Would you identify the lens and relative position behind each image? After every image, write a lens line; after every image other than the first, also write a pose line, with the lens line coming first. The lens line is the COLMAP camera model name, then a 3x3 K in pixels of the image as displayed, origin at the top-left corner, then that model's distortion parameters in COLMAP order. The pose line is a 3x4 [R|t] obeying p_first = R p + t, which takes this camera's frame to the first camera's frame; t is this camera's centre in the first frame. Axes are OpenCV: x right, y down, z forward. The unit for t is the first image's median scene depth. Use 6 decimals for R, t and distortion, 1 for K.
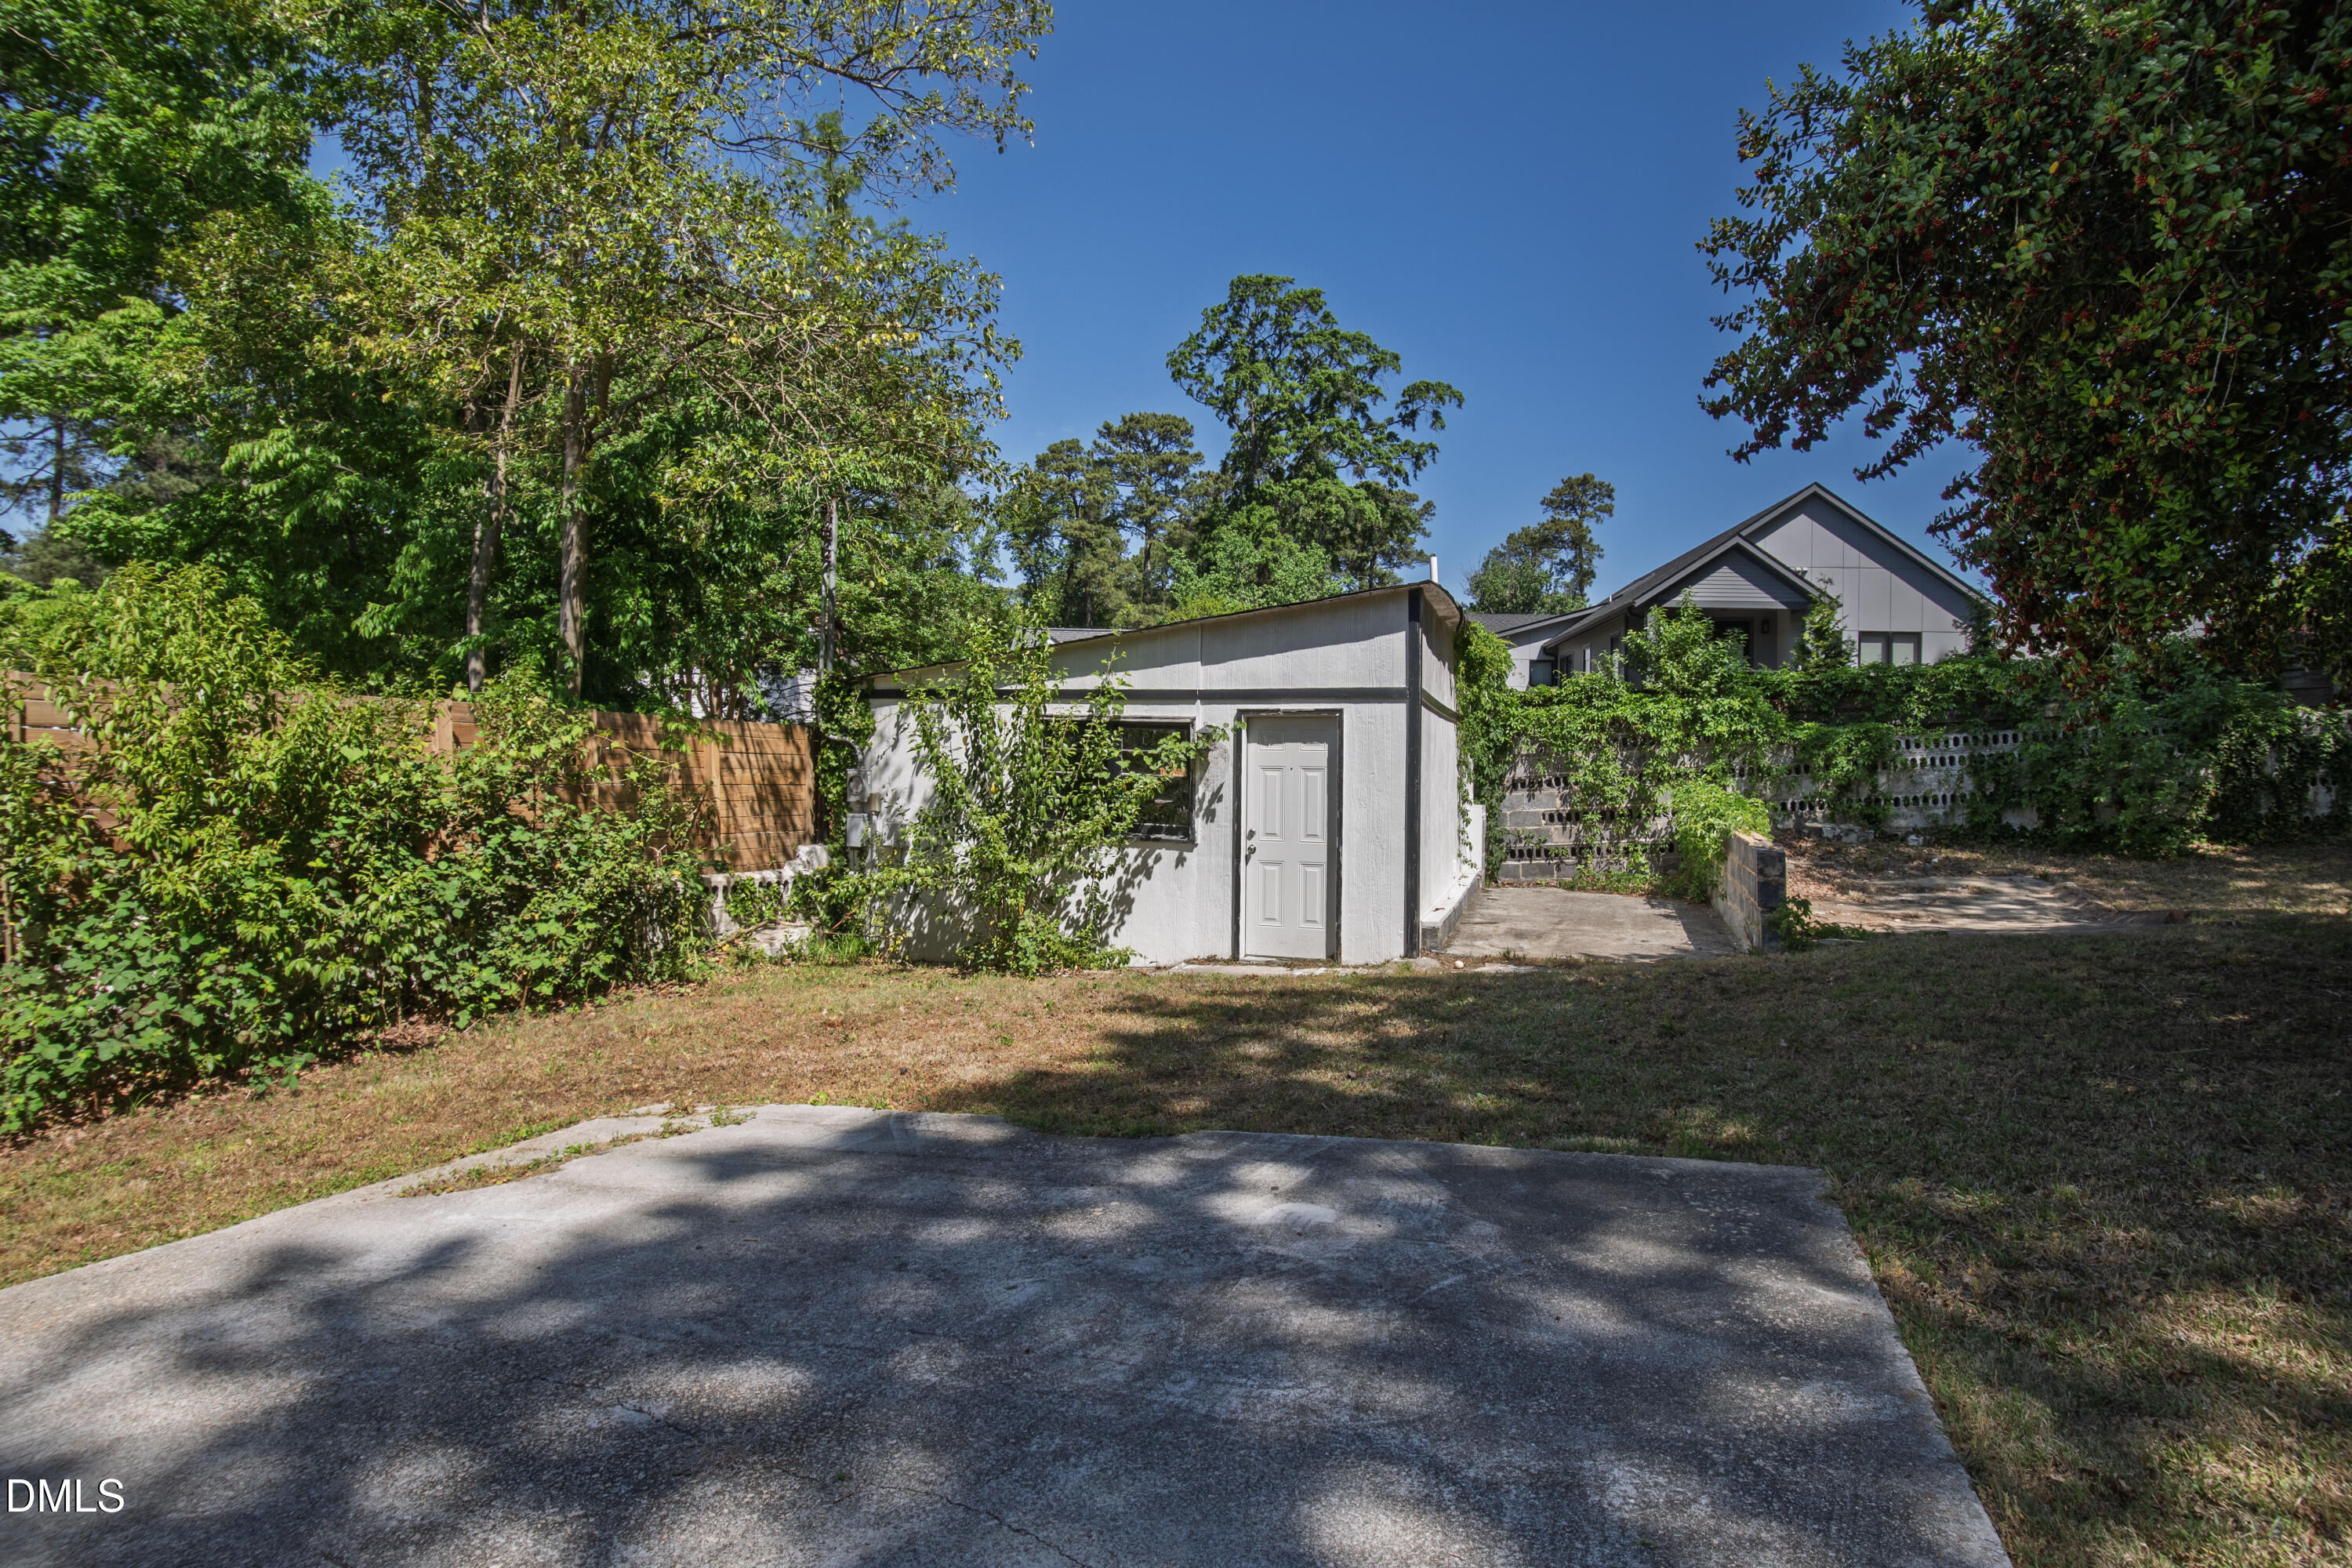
lens RADIAL K [[1231.4, 0, 1176.0], [0, 1231.4, 784.0], [0, 0, 1]] dist [-0.000477, -0.000126]
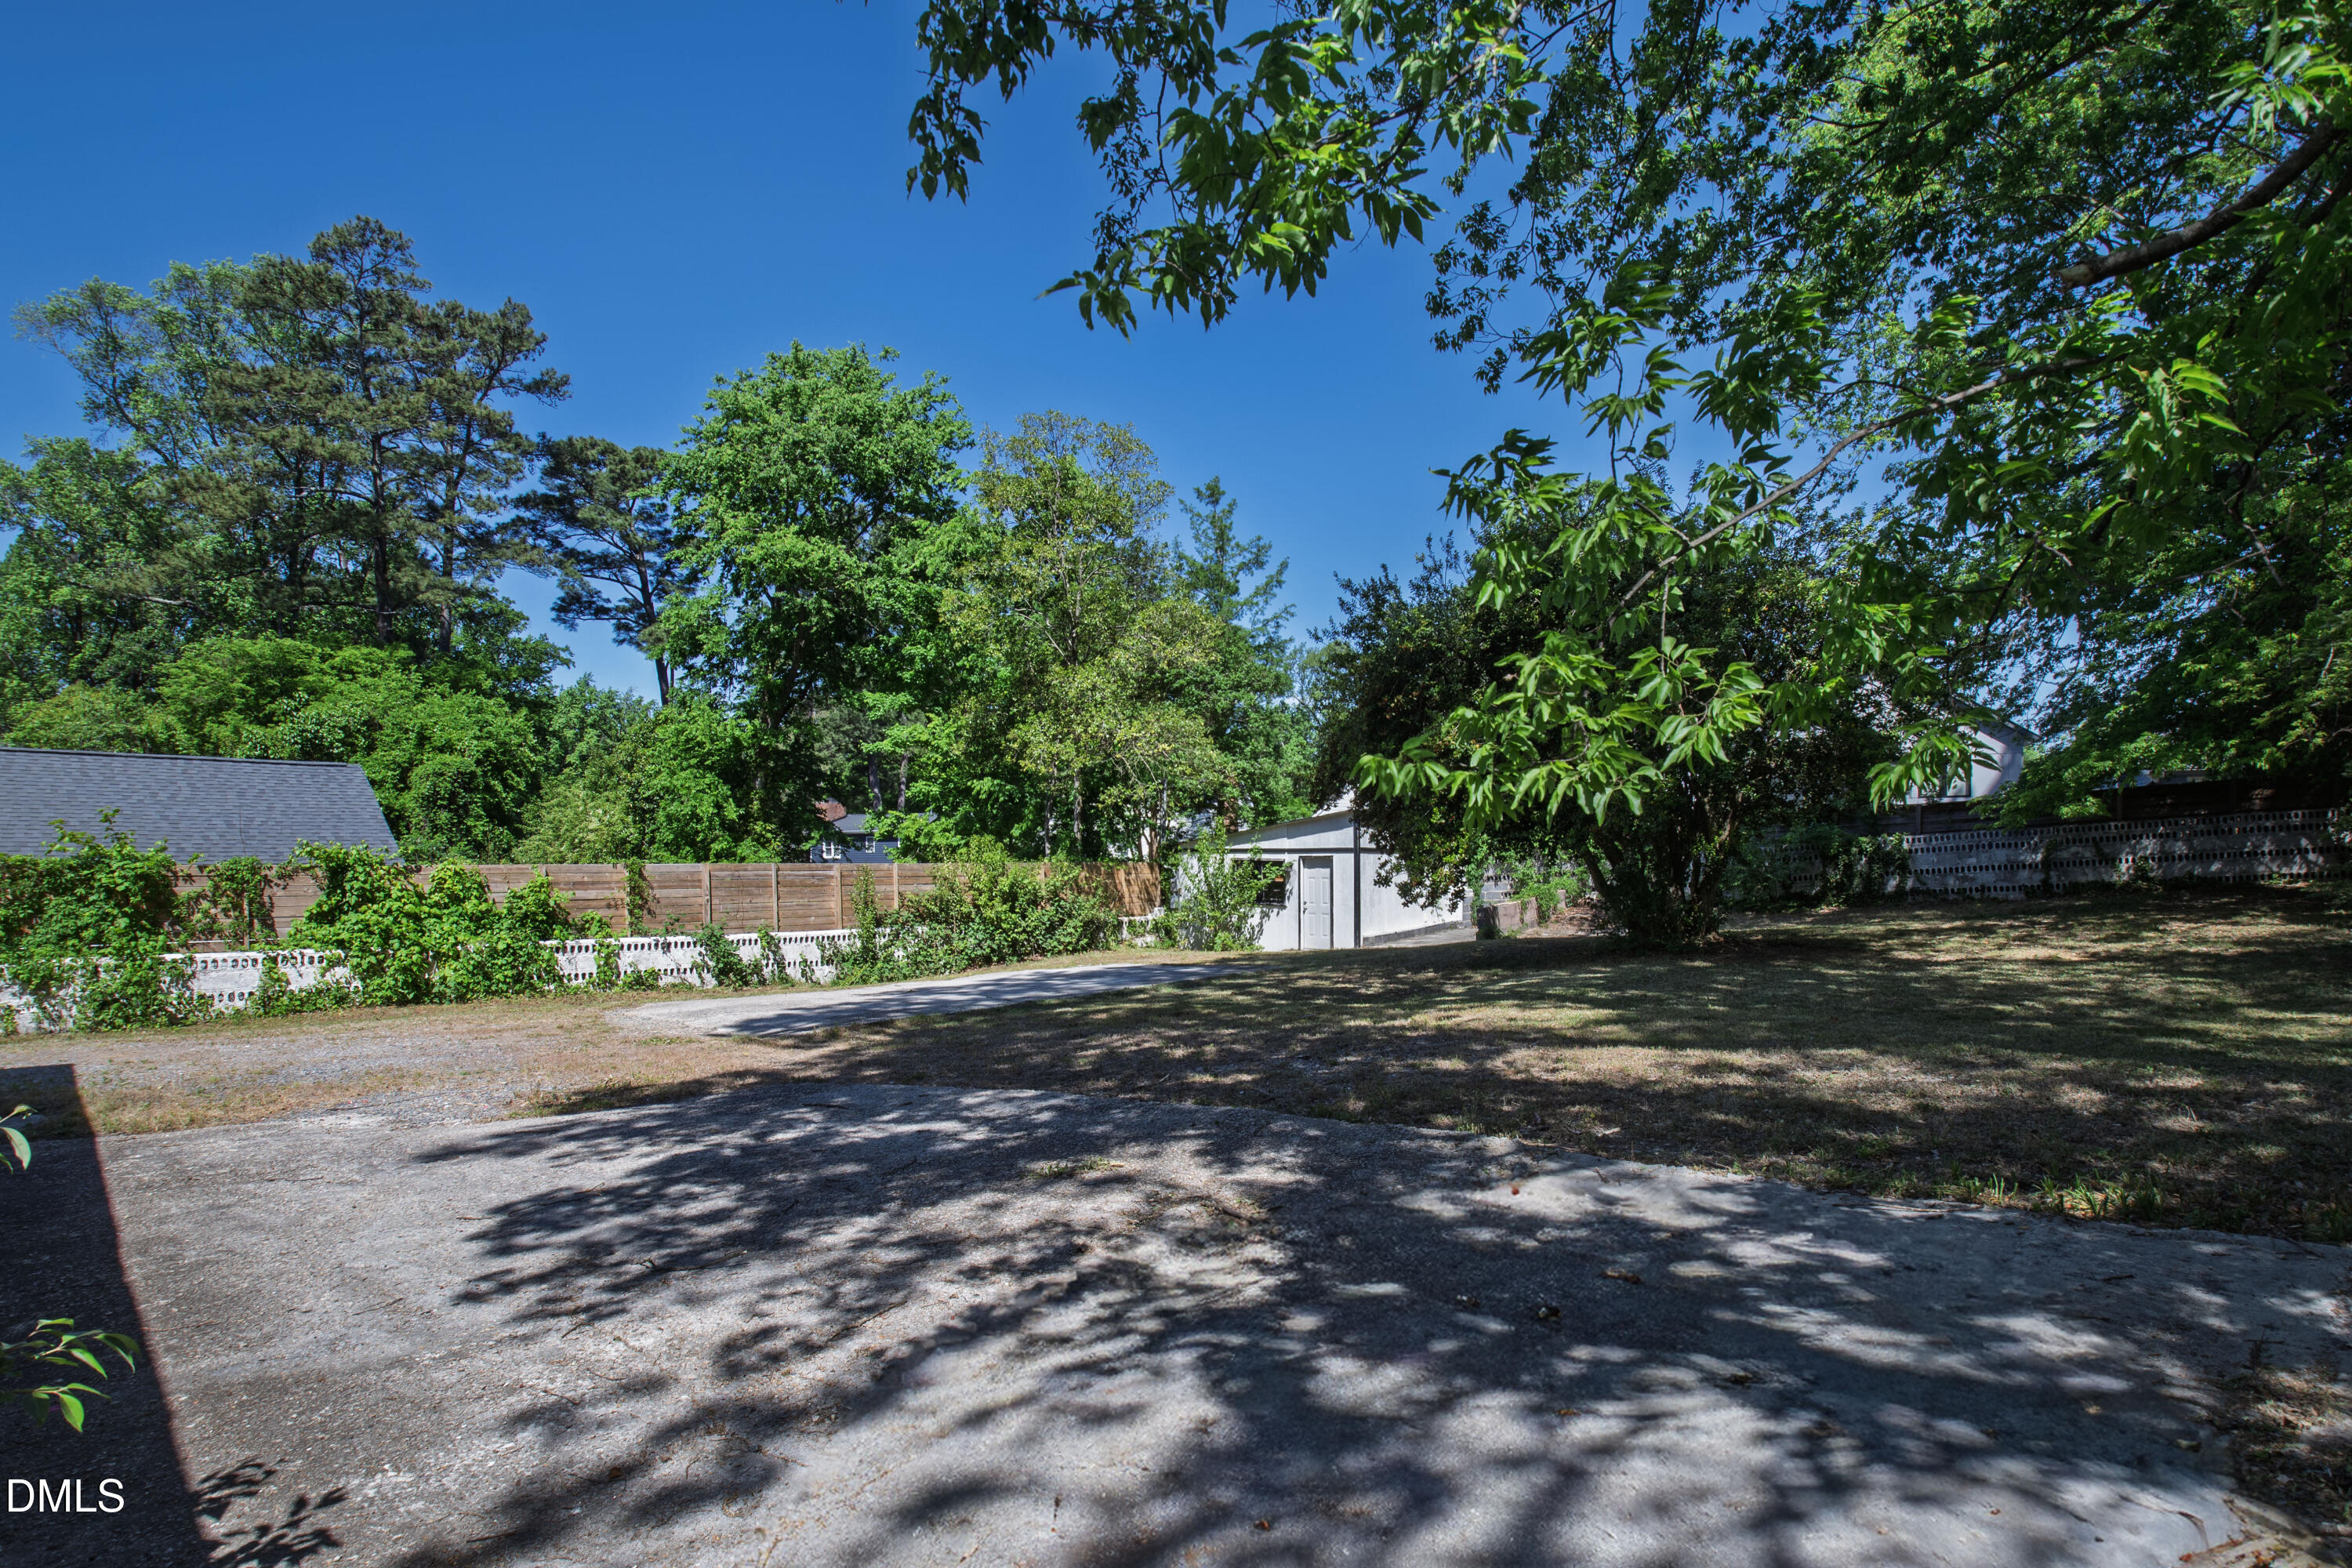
lens RADIAL K [[1022.2, 0, 1176.0], [0, 1022.2, 784.0], [0, 0, 1]] dist [-0.000348, -0.000002]
pose [[0.930910, -0.045381, -0.362418, 0.624641], [0.015980, 0.996362, -0.083715, -0.034792], [0.364898, 0.072140, 0.928248, -1.199750]]
